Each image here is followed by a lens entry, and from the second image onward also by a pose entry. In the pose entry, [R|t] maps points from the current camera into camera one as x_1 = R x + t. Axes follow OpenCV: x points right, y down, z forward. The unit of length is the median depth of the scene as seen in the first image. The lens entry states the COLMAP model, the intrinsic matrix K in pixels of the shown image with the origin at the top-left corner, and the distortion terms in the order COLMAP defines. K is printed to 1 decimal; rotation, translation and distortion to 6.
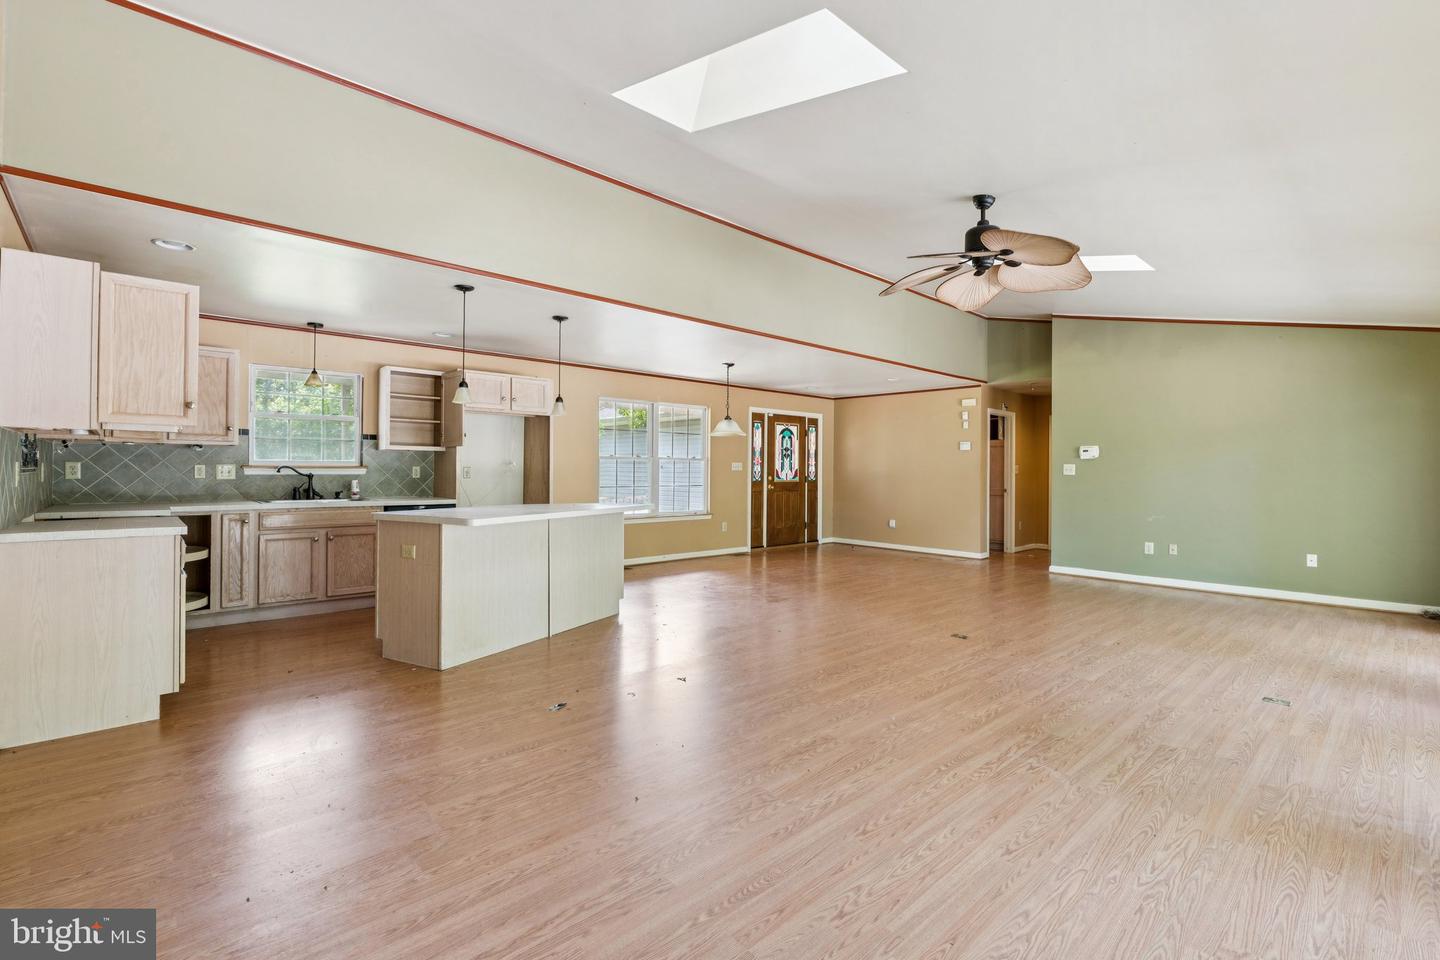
lens RADIAL K [[649.2, 0, 719.4], [0, 649.2, 469.9], [0, 0, 1]] dist [-0.000035, 0.000550]
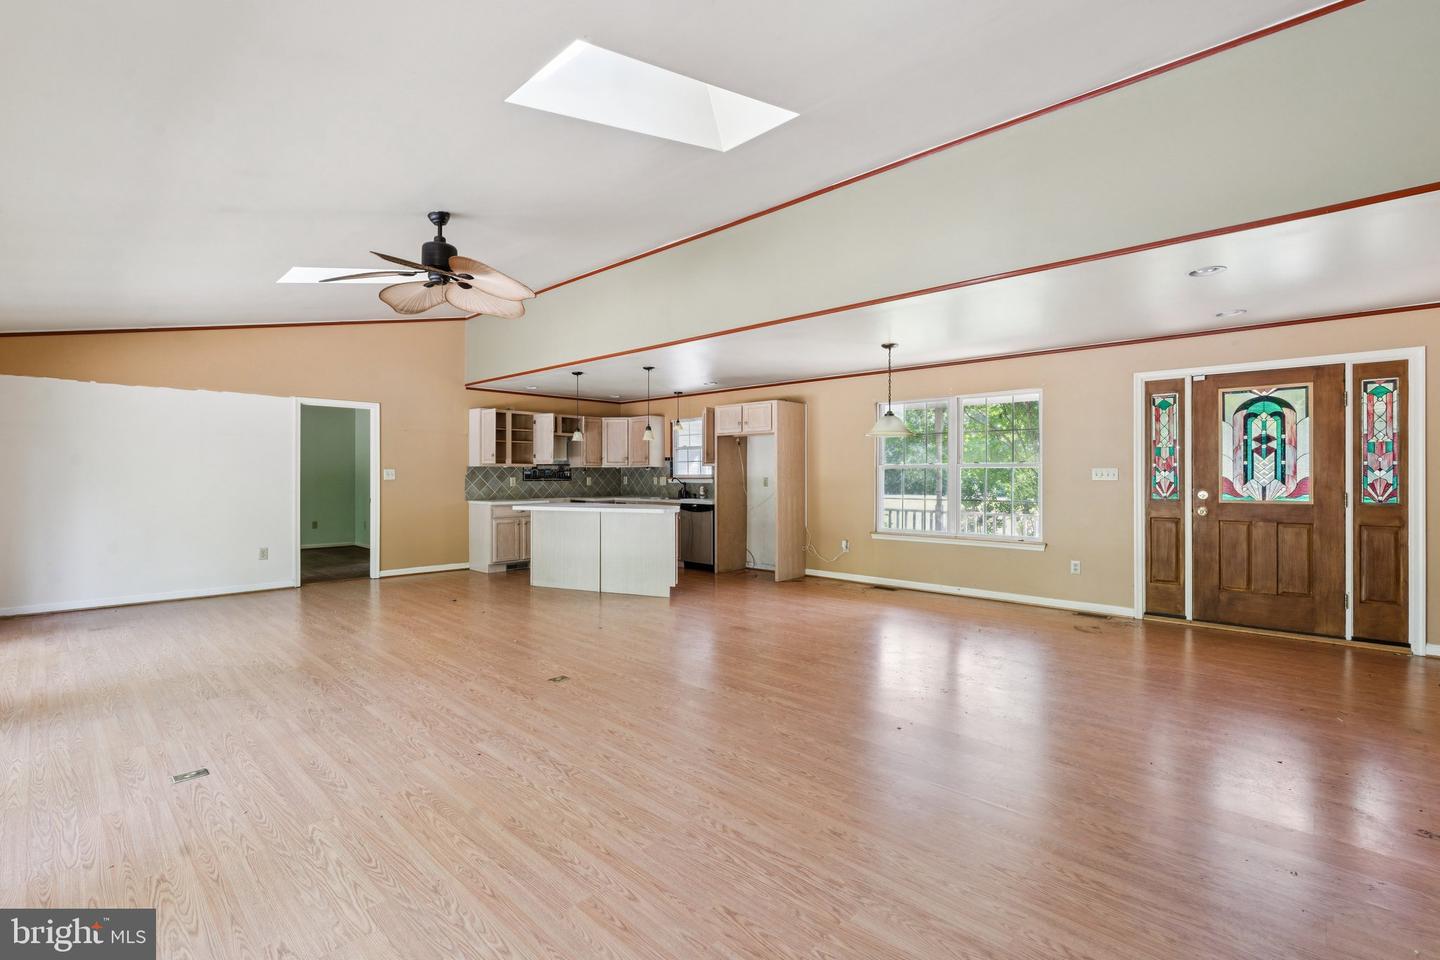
lens RADIAL K [[649.2, 0, 712.6], [0, 649.2, 479.0], [0, 0, 1]] dist [-0.000035, 0.000550]
pose [[0.052761, -0.000900, -0.998607, 0.789592], [0.000641, 0.999999, -0.000867, -0.000736], [0.998607, -0.000594, 0.052761, 0.748145]]
